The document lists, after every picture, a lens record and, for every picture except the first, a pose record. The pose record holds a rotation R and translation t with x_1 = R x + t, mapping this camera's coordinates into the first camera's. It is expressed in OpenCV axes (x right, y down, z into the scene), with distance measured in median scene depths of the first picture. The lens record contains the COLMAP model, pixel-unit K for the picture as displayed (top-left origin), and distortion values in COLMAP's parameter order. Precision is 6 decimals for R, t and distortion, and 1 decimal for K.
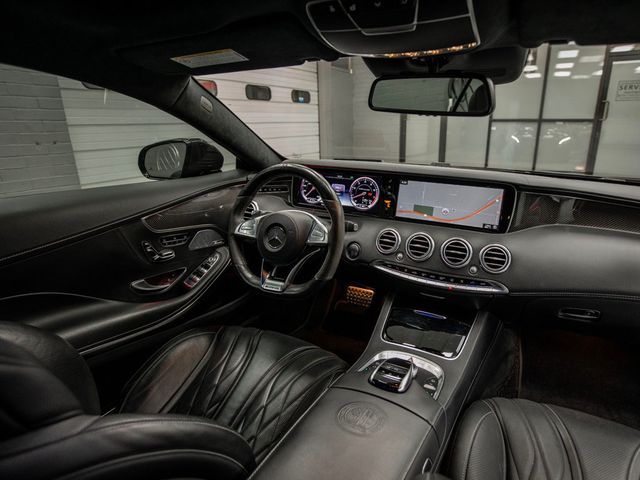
lens RADIAL K [[354.4, 0, 320.0], [0, 354.4, 240.0], [0, 0, 1]] dist [-0.032606, -0.000399]
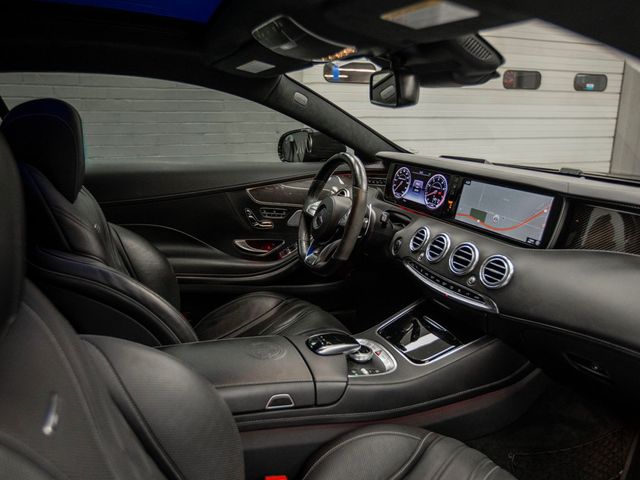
lens RADIAL K [[453.5, 0, 320.0], [0, 453.5, 240.0], [0, 0, 1]] dist [-0.000284, 0.000652]
pose [[0.787078, 0.169375, -0.593145, 0.648614], [-0.203544, 0.979020, 0.009470, 0.044019], [0.582304, 0.113278, 0.805040, -0.119733]]
